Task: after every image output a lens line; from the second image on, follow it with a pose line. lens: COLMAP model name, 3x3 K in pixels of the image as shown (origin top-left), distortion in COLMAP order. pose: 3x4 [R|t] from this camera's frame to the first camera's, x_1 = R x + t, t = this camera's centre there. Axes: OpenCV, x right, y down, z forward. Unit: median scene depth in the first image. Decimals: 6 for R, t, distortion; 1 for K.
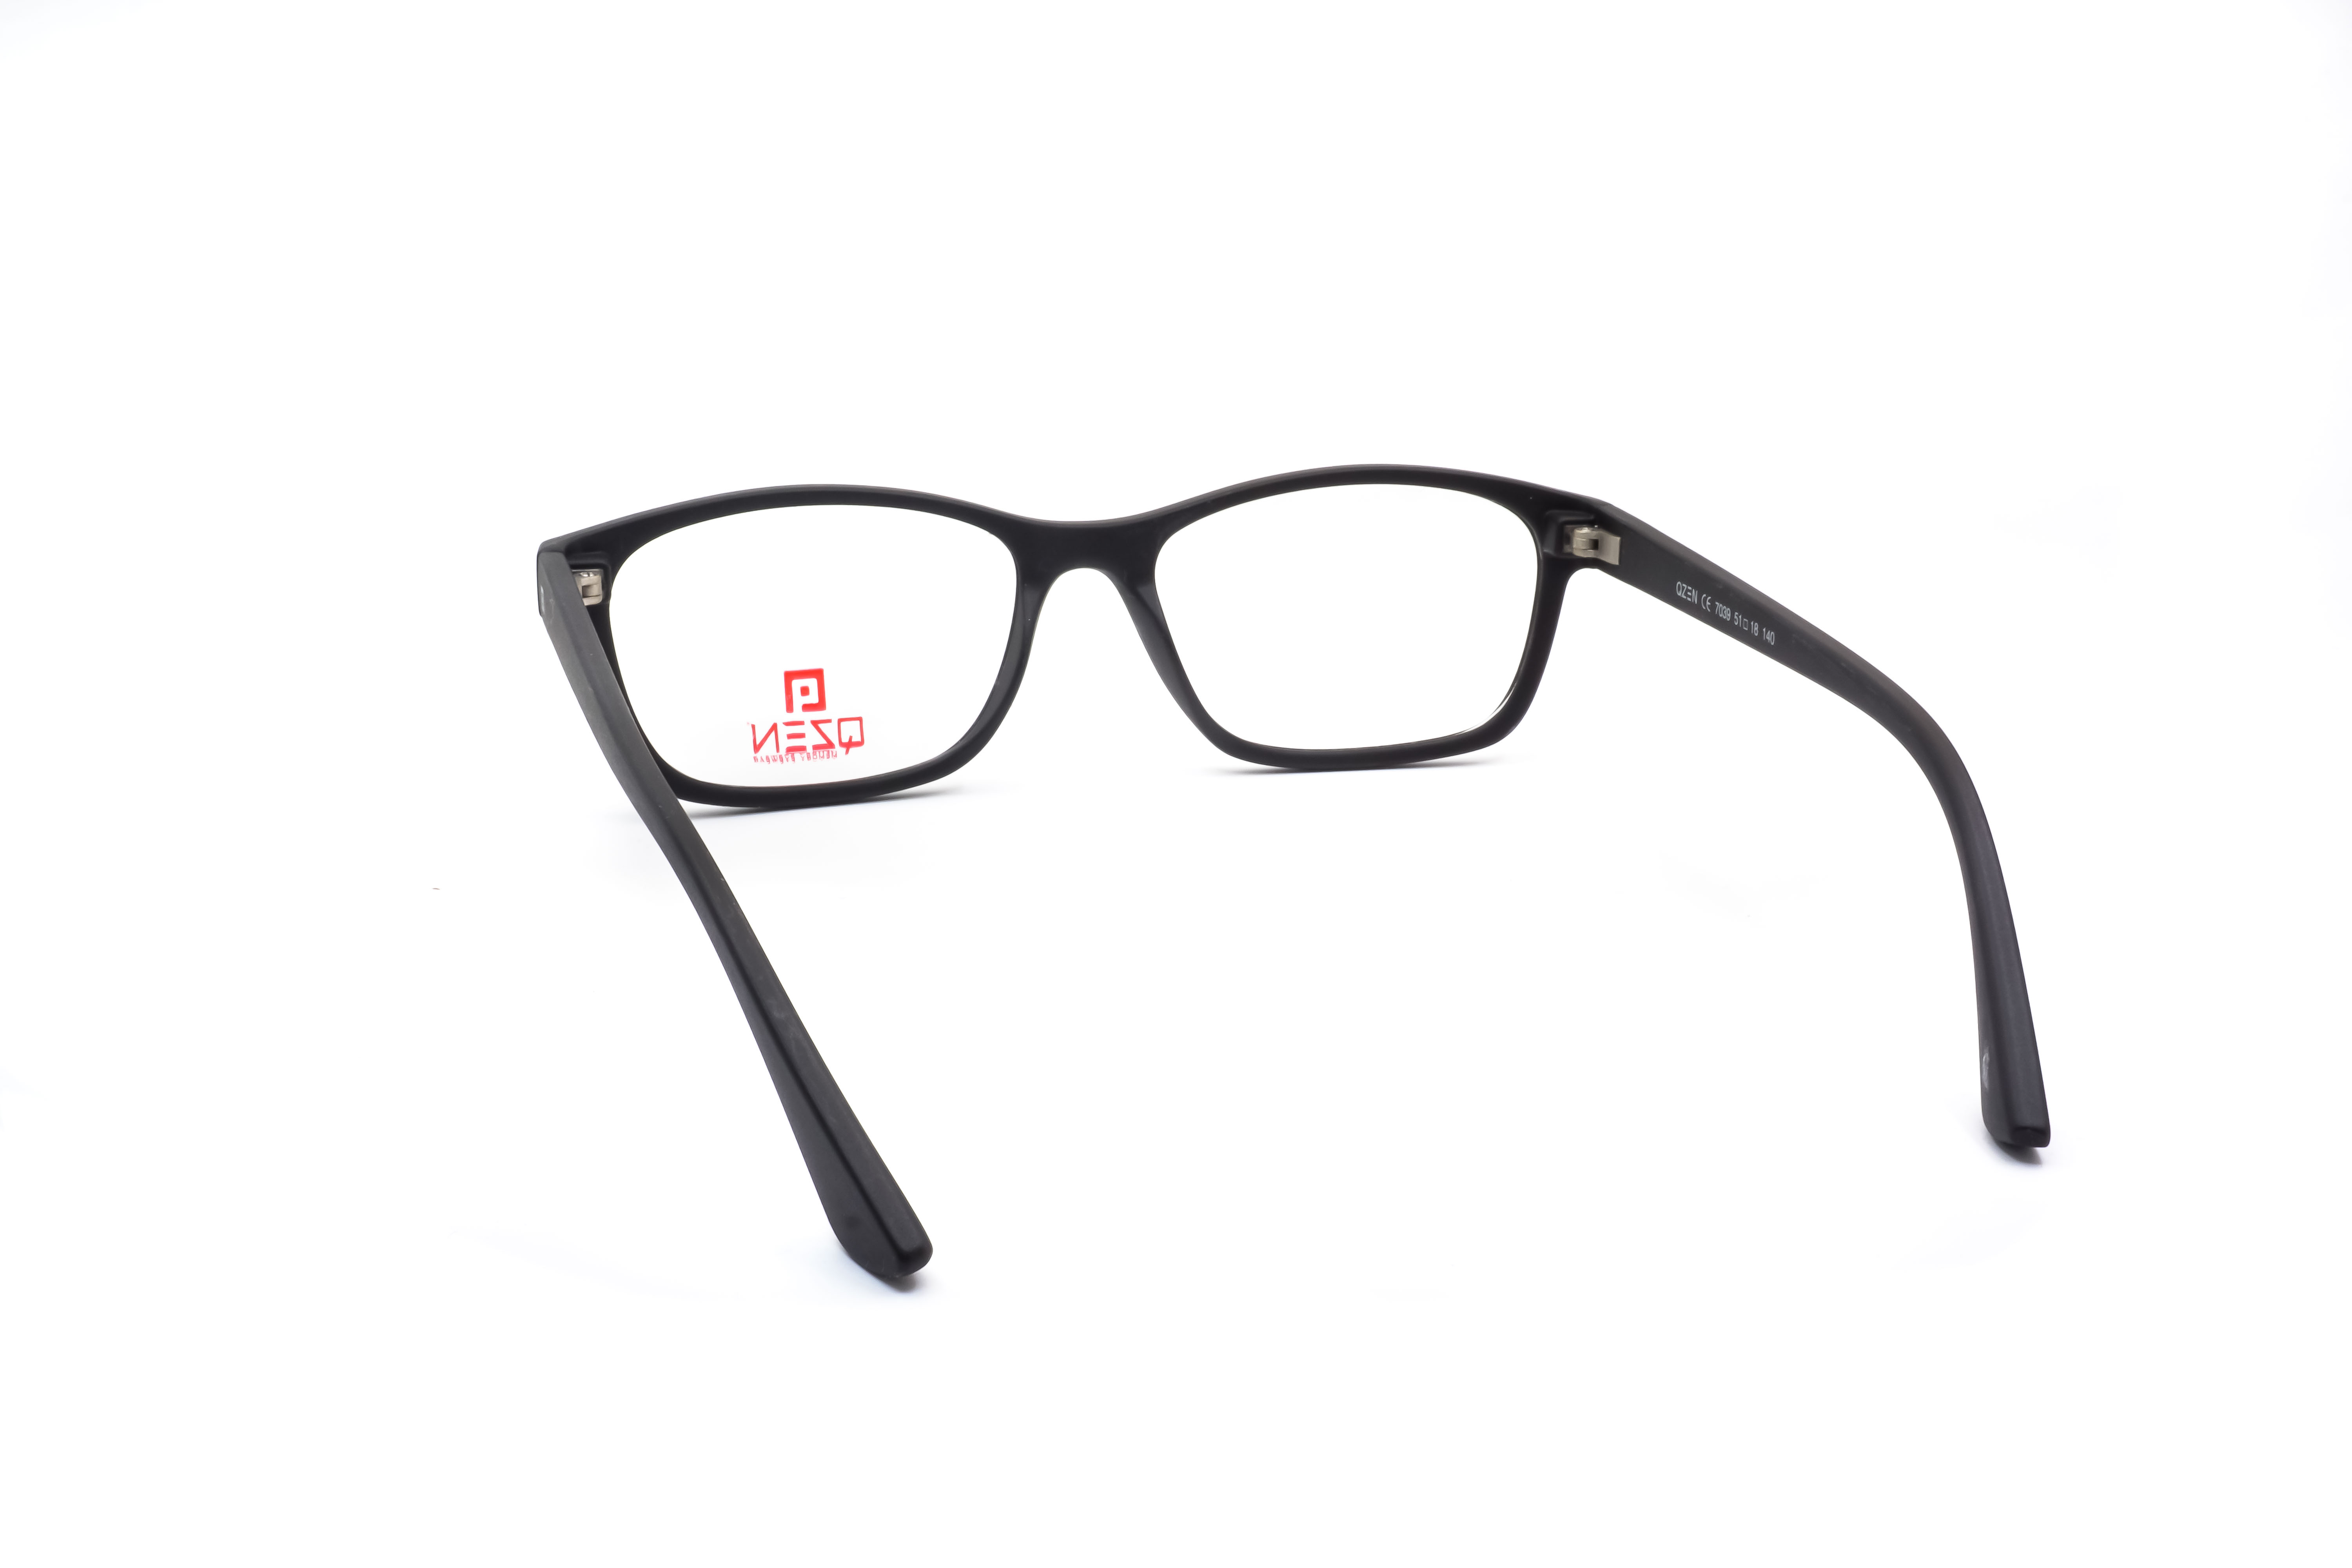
lens RADIAL K [[2927.7, 0, 1176.0], [0, 2927.7, 784.0], [0, 0, 1]] dist [0.000843, 0.017288]
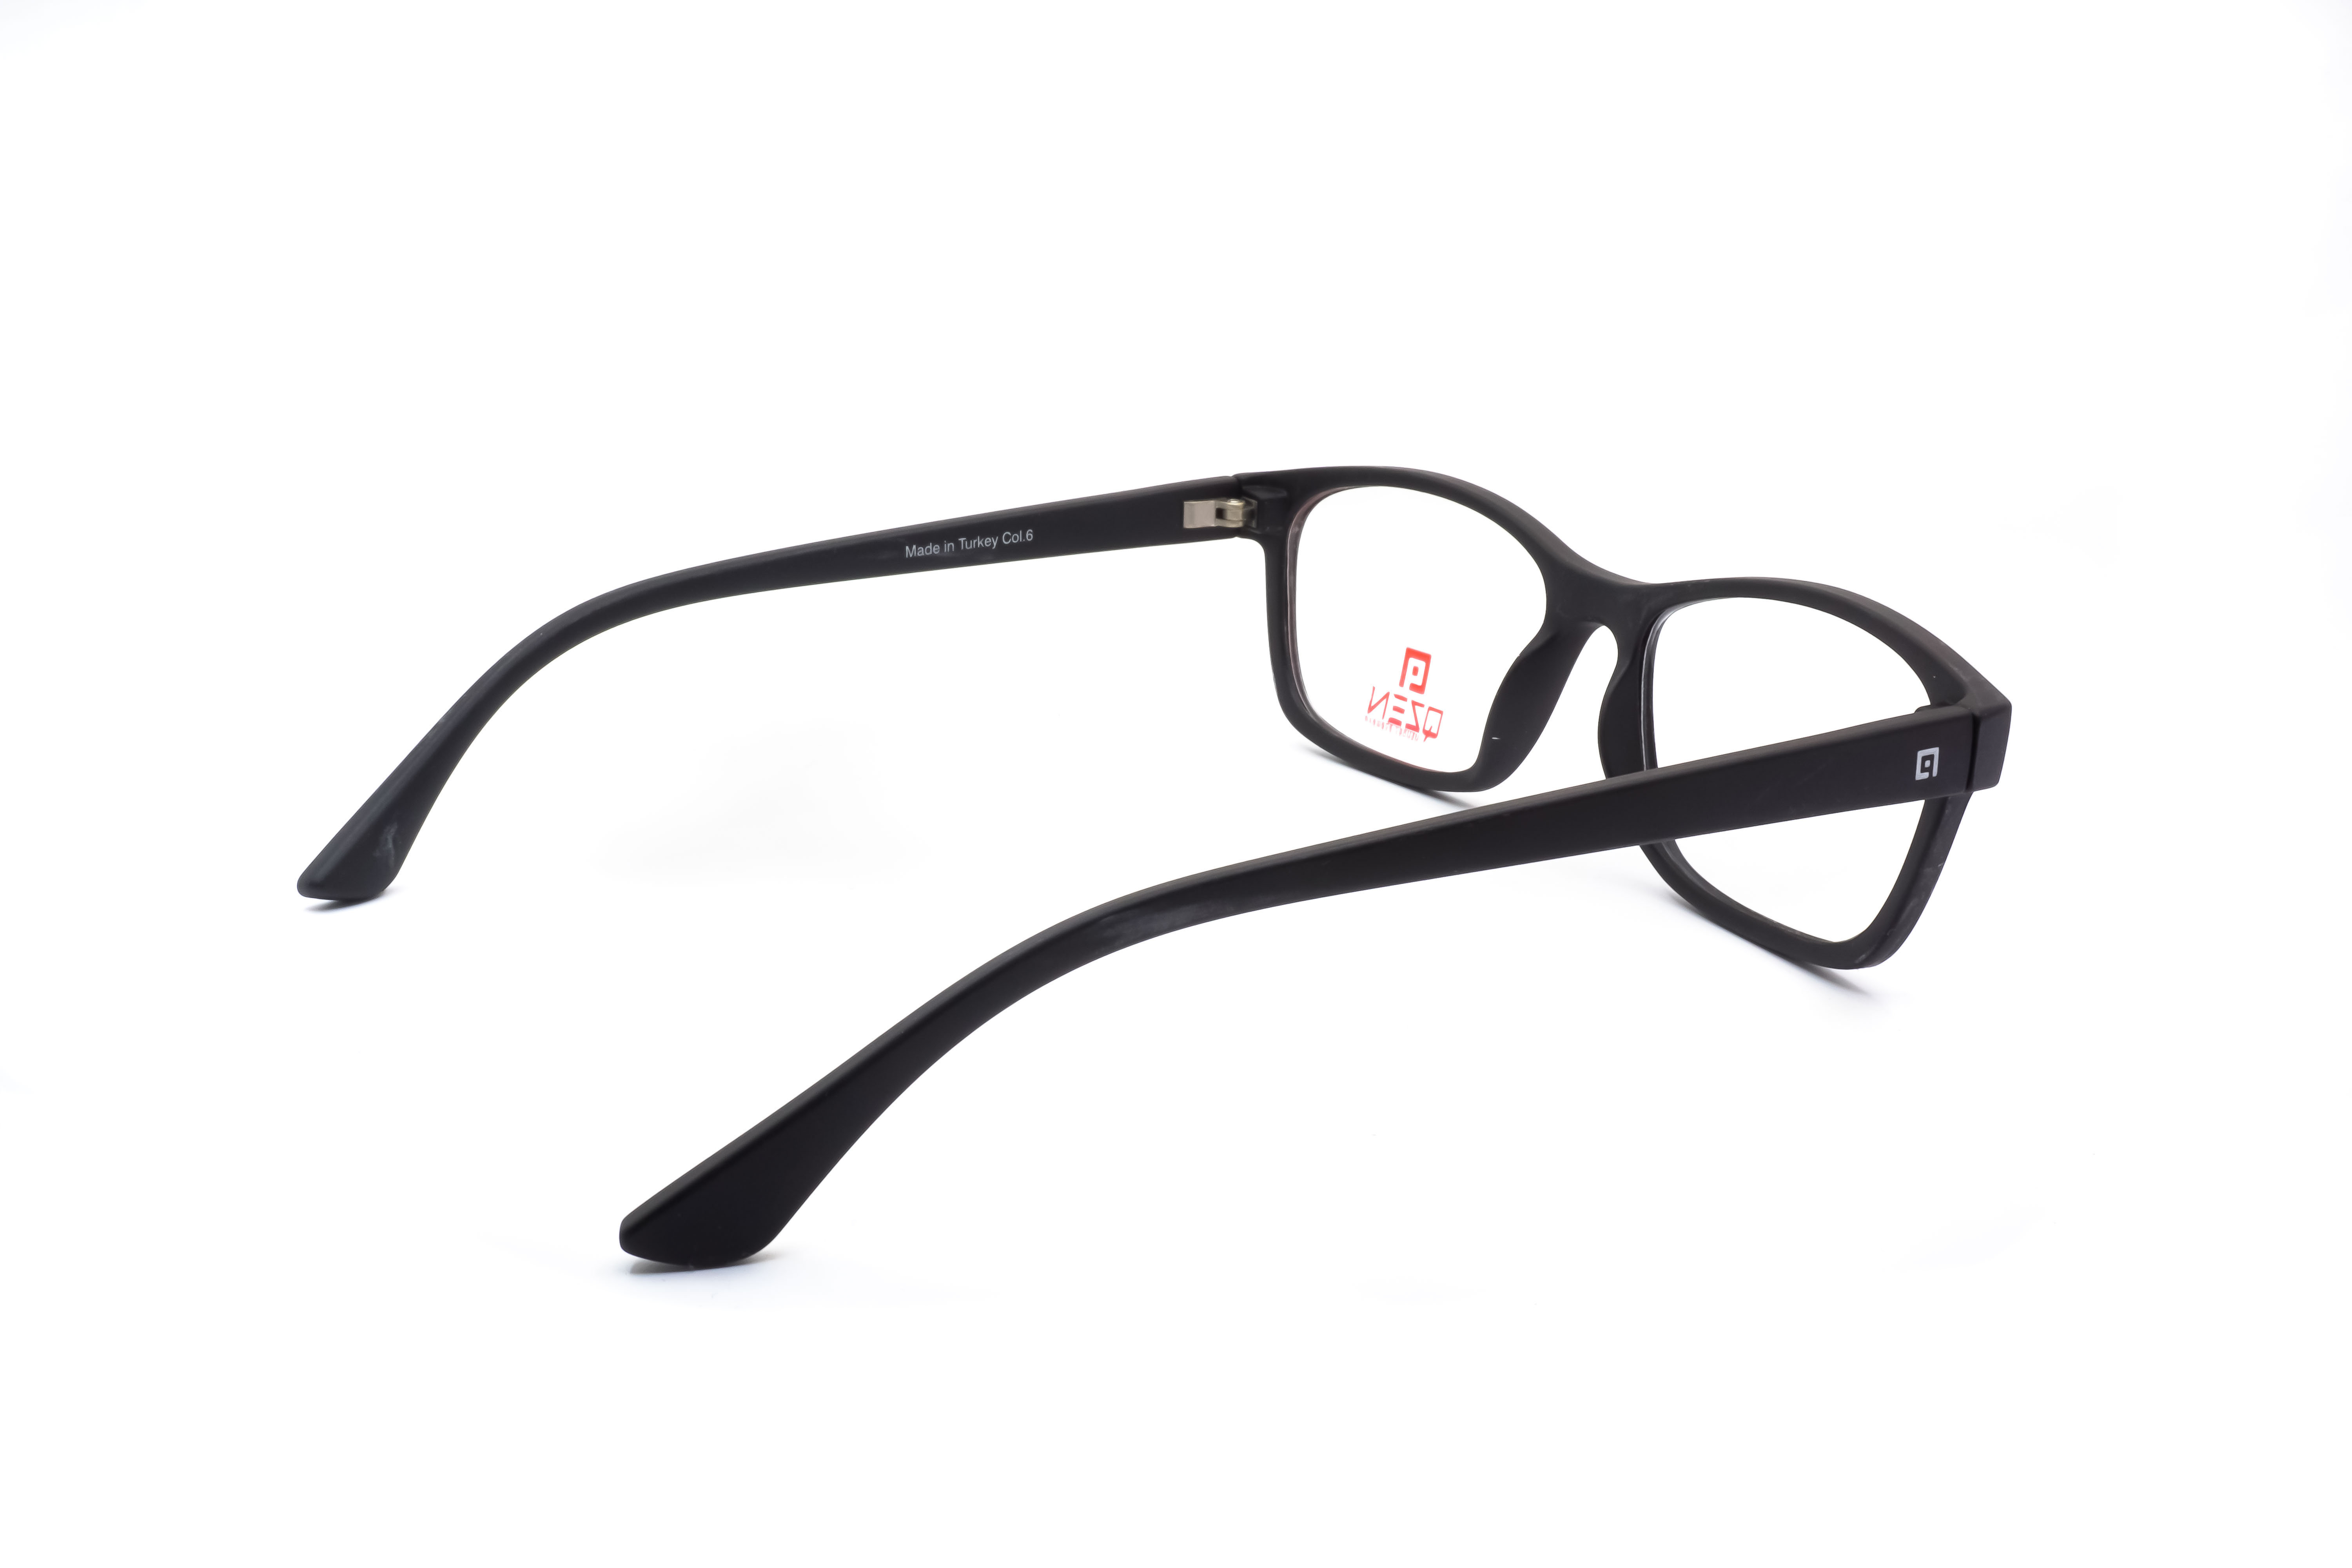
lens RADIAL K [[2927.7, 0, 1176.0], [0, 2927.7, 784.0], [0, 0, 1]] dist [0.000843, 0.017288]
pose [[0.258095, 0.263816, -0.929402, 0.824363], [-0.281884, 0.940700, 0.188744, -0.165620], [0.924082, 0.213270, 0.317156, 0.598651]]
